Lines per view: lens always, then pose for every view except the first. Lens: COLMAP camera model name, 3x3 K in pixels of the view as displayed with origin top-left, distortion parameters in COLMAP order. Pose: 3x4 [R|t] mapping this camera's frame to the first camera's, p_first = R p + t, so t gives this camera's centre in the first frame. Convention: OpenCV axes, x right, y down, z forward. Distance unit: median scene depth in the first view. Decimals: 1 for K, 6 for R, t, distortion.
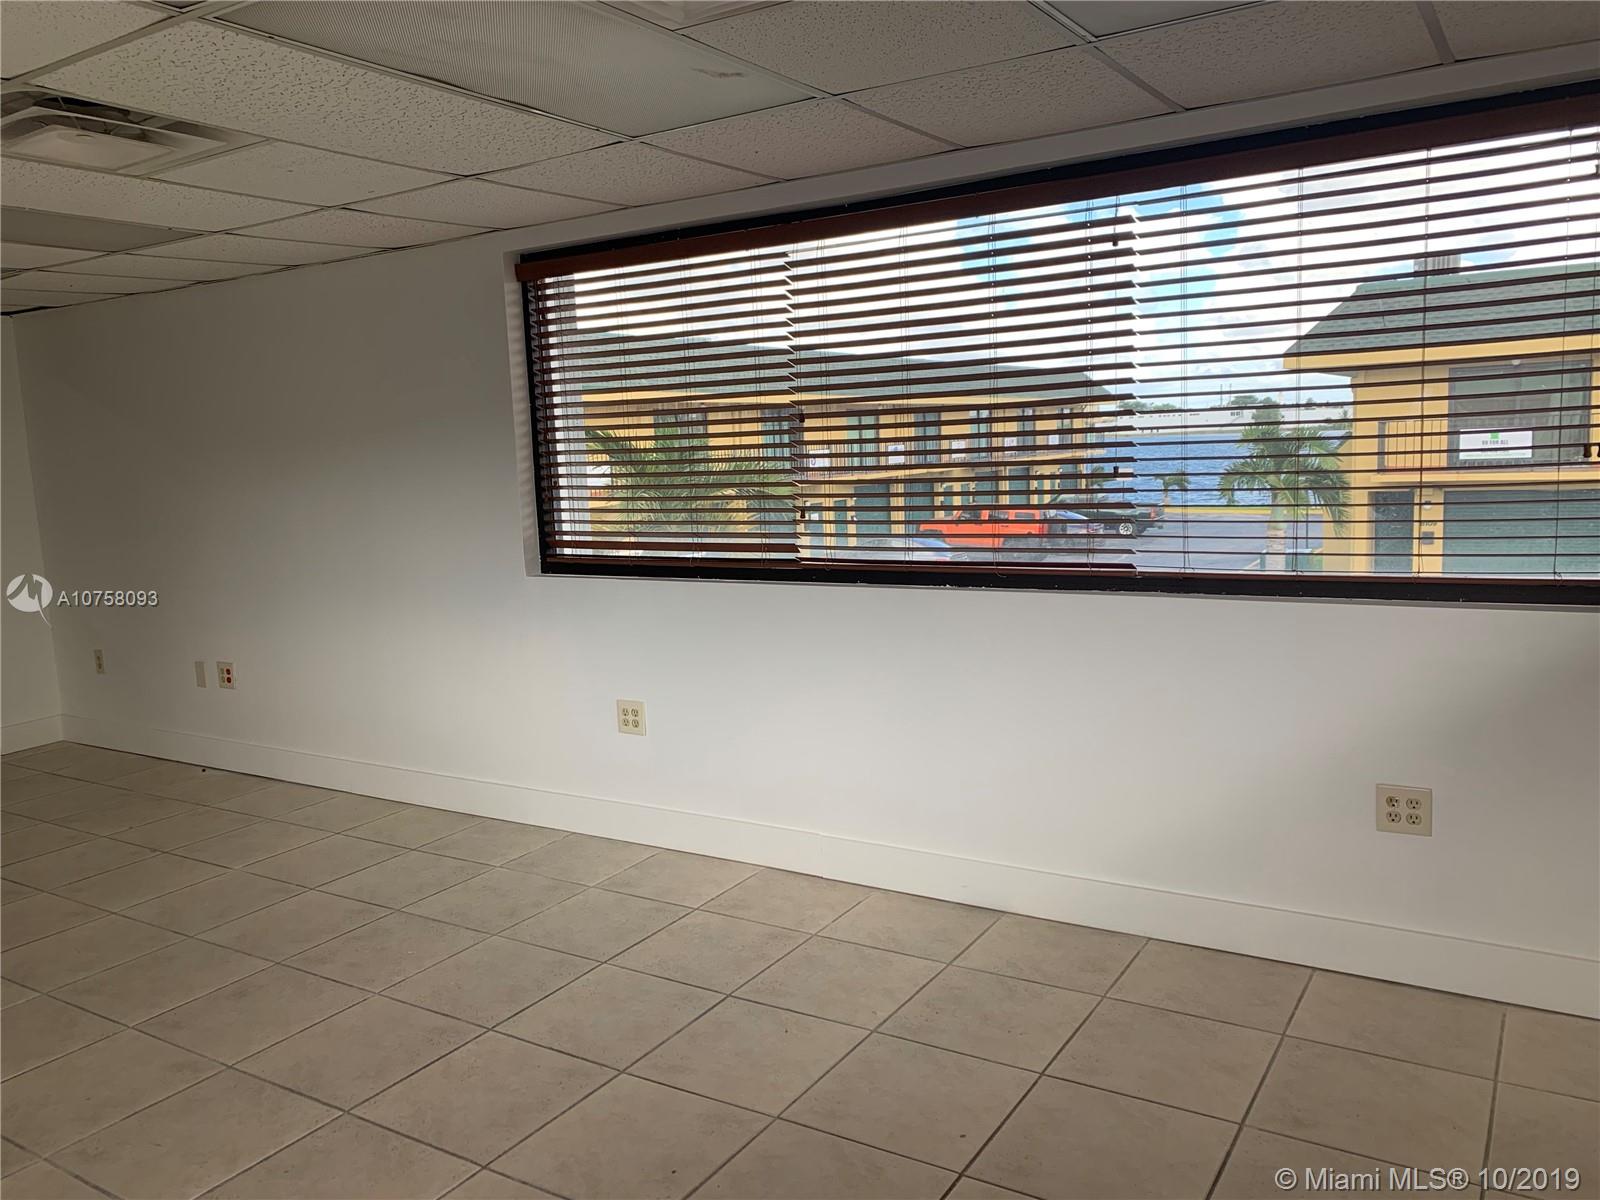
lens RADIAL K [[1217.9, 0, 800.0], [0, 1217.9, 600.0], [0, 0, 1]] dist [0.112091, -0.164475]
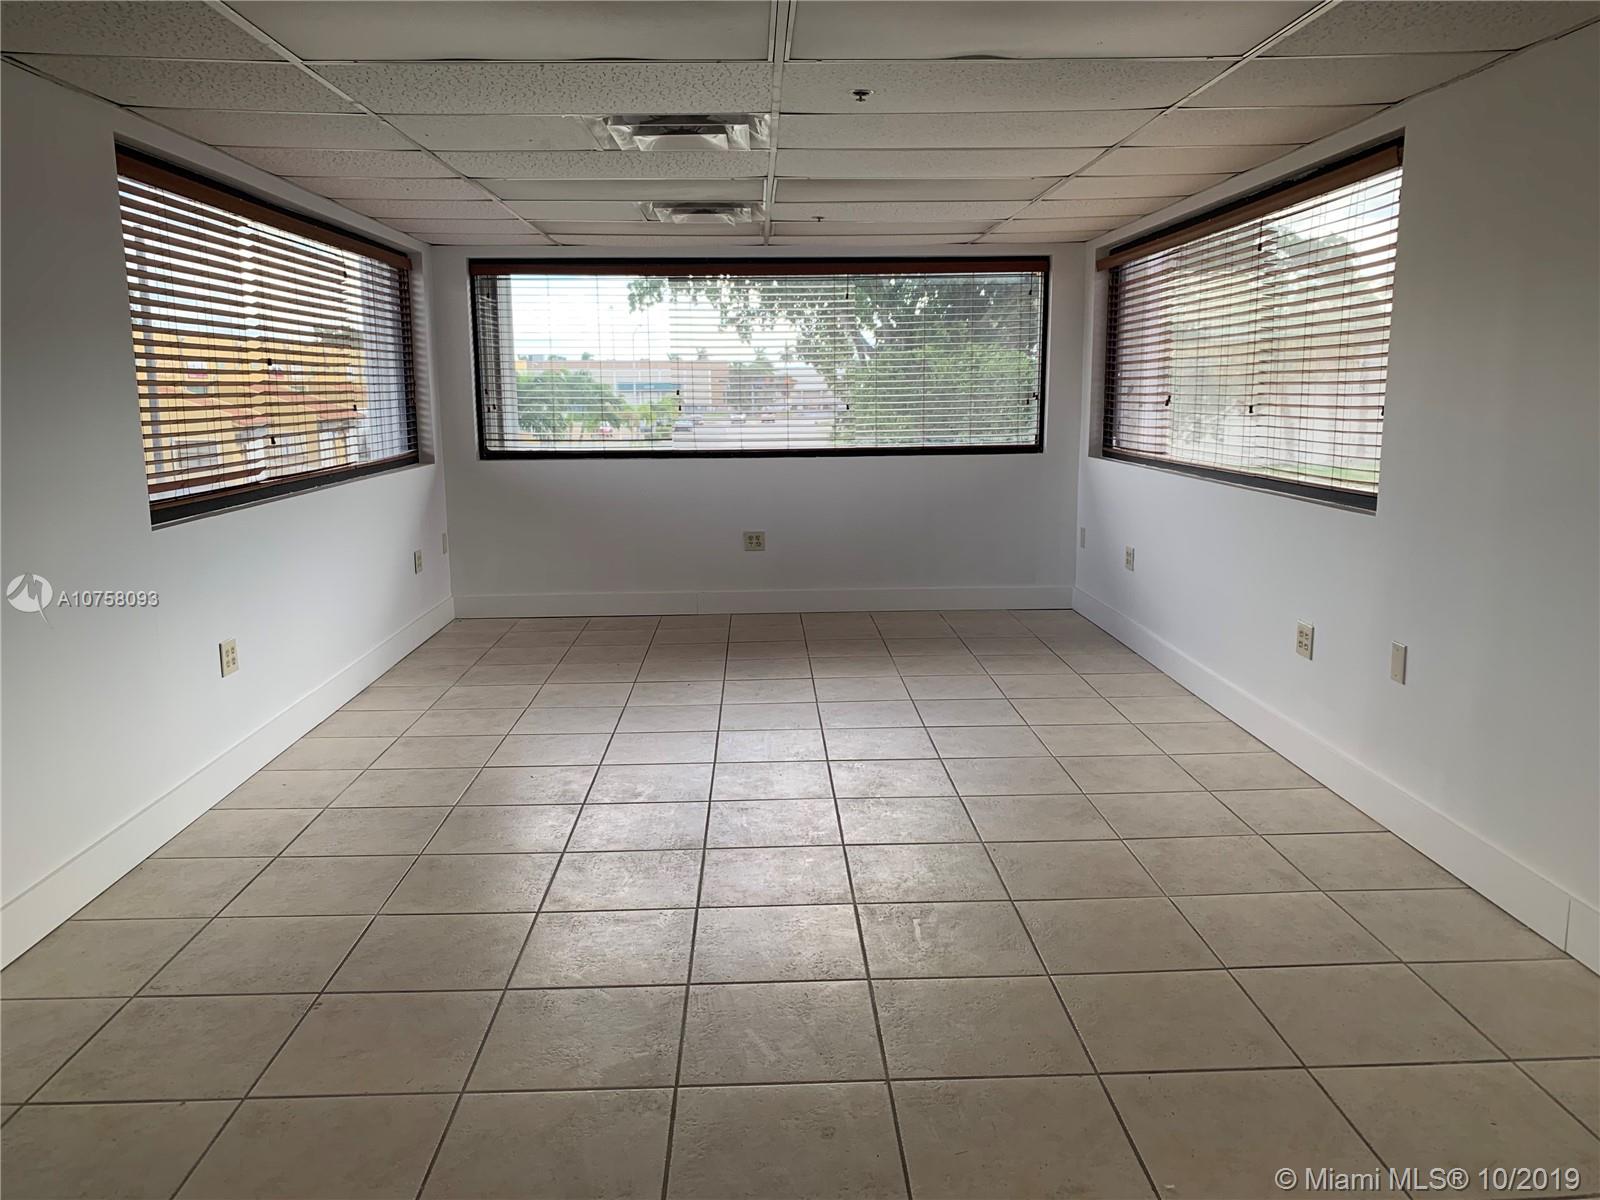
lens RADIAL K [[1210.0, 0, 796.5], [0, 1210.0, 586.2], [0, 0, 1]] dist [0.049275, -0.074546]
pose [[-0.561965, -0.091003, 0.822139, -1.231629], [0.135472, 0.970383, 0.200012, -0.095532], [-0.815992, 0.223776, -0.532993, 1.174517]]
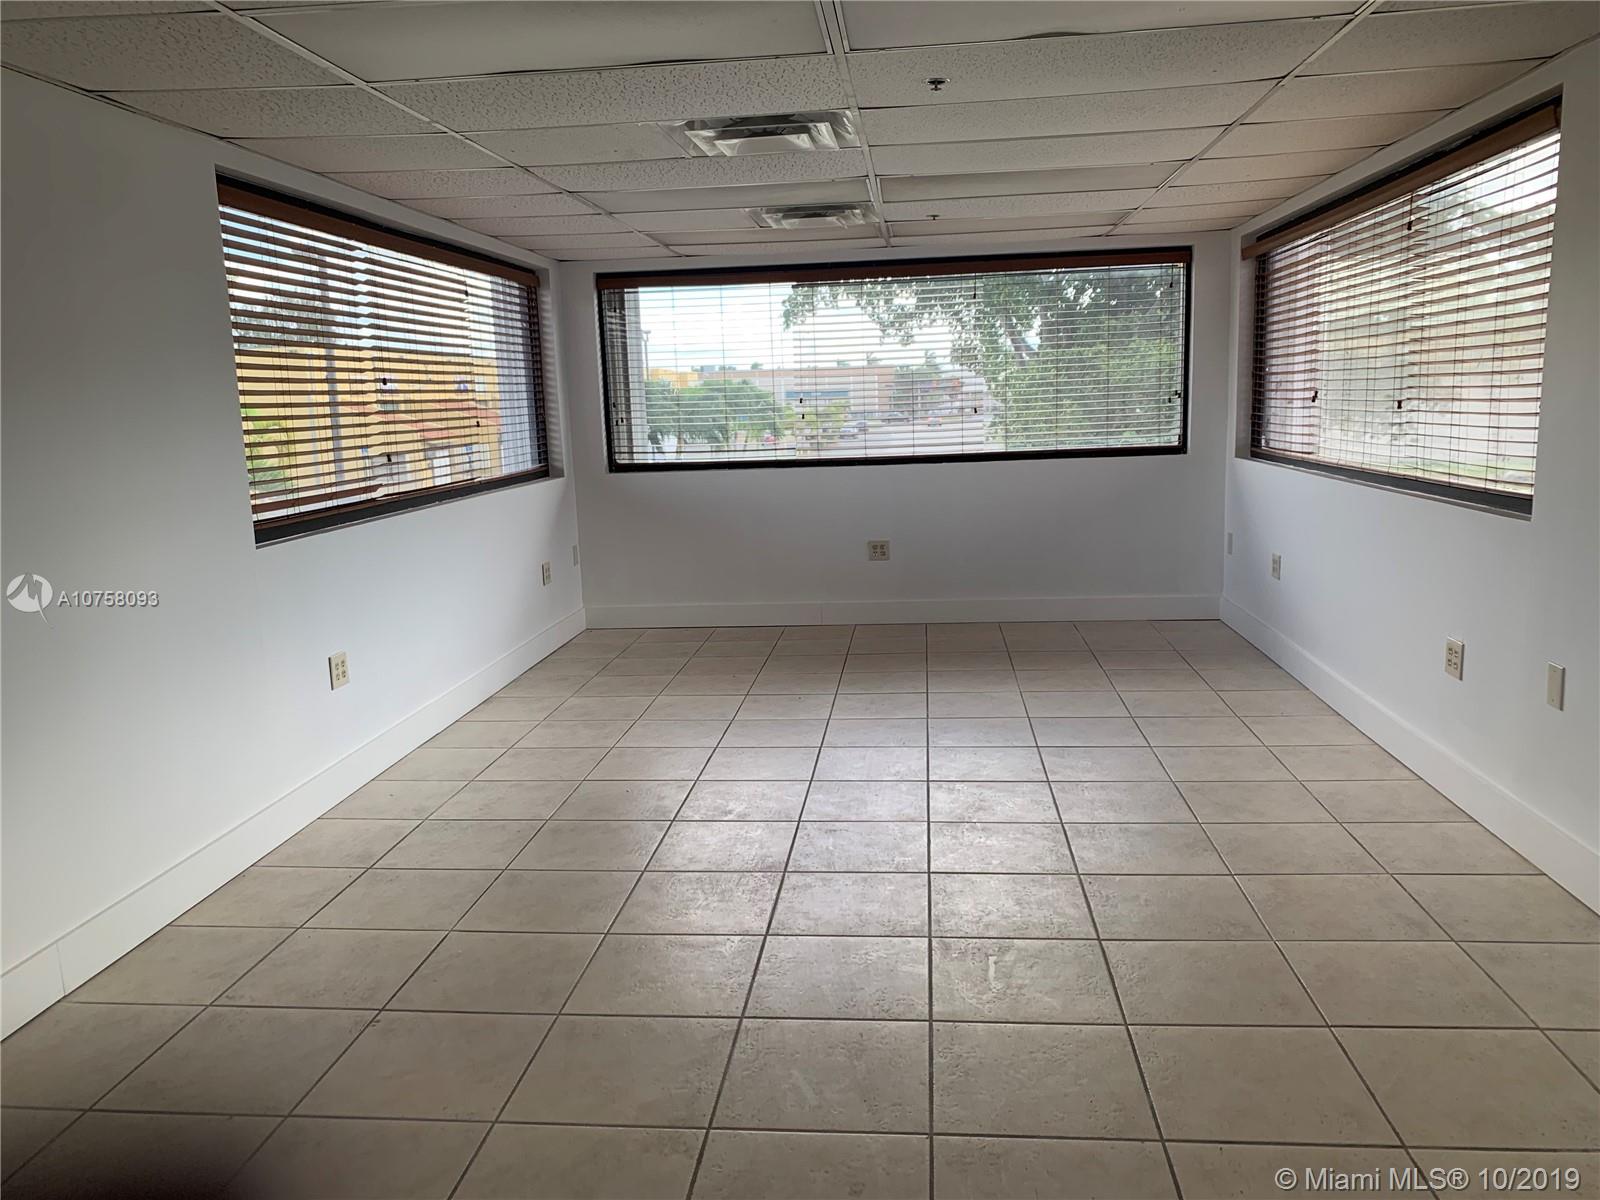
lens RADIAL K [[1210.0, 0, 800.0], [0, 1210.0, 600.0], [0, 0, 1]] dist [0.035389, -0.046272]
pose [[-0.443679, -0.096051, 0.891024, -1.235533], [0.164622, 0.968587, 0.186385, -0.086843], [-0.880936, 0.229377, -0.413930, 1.102321]]
